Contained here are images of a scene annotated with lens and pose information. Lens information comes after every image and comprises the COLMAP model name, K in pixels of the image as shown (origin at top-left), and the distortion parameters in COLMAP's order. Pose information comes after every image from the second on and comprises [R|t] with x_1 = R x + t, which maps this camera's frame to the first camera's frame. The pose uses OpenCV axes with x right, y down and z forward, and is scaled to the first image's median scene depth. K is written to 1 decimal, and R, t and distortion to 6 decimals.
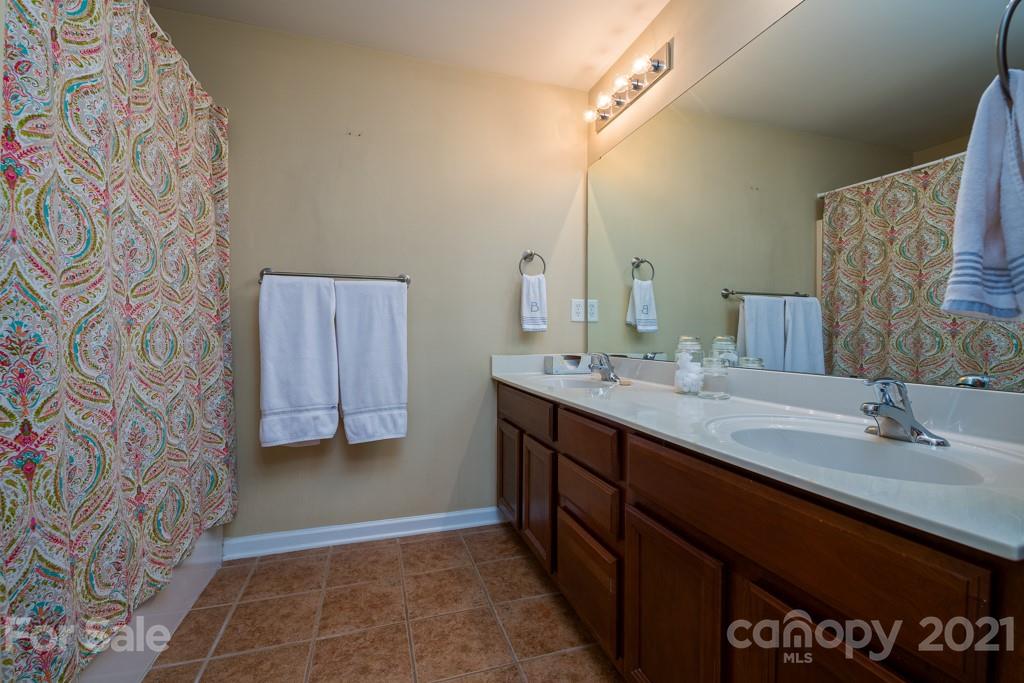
lens RADIAL K [[440.5, 0, 516.6], [0, 440.5, 340.3], [0, 0, 1]] dist [-0.000798, -0.004893]
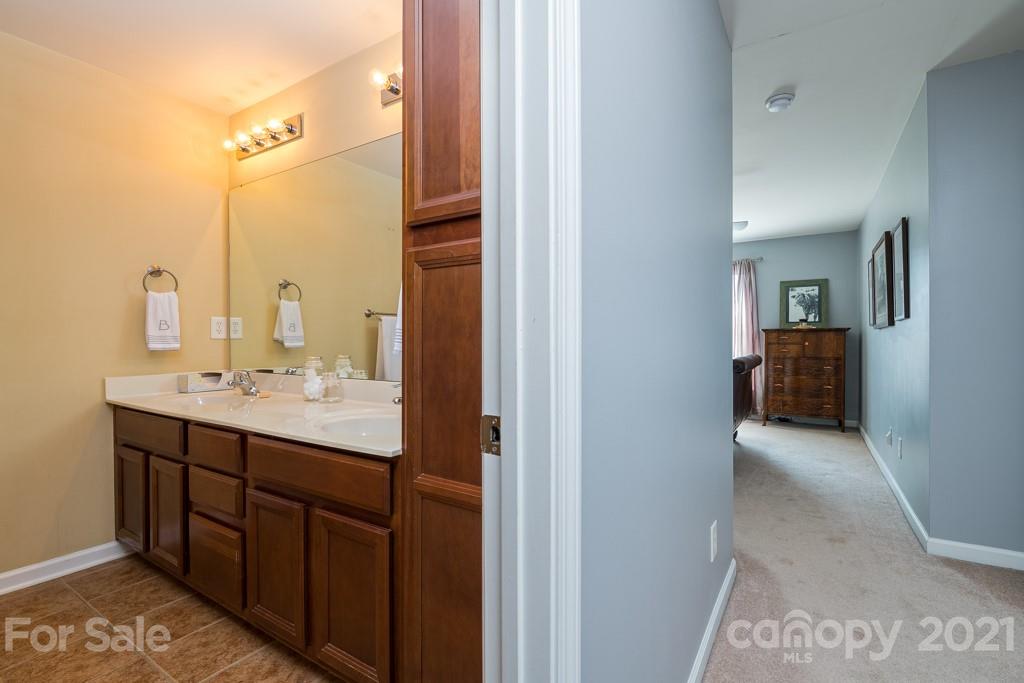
lens RADIAL K [[440.5, 0, 519.9], [0, 440.5, 344.2], [0, 0, 1]] dist [-0.000798, -0.004893]
pose [[0.760209, -0.011001, 0.649585, 0.008752], [0.012726, 0.999917, 0.002040, -0.030150], [-0.649554, 0.006716, 0.760286, -0.288427]]
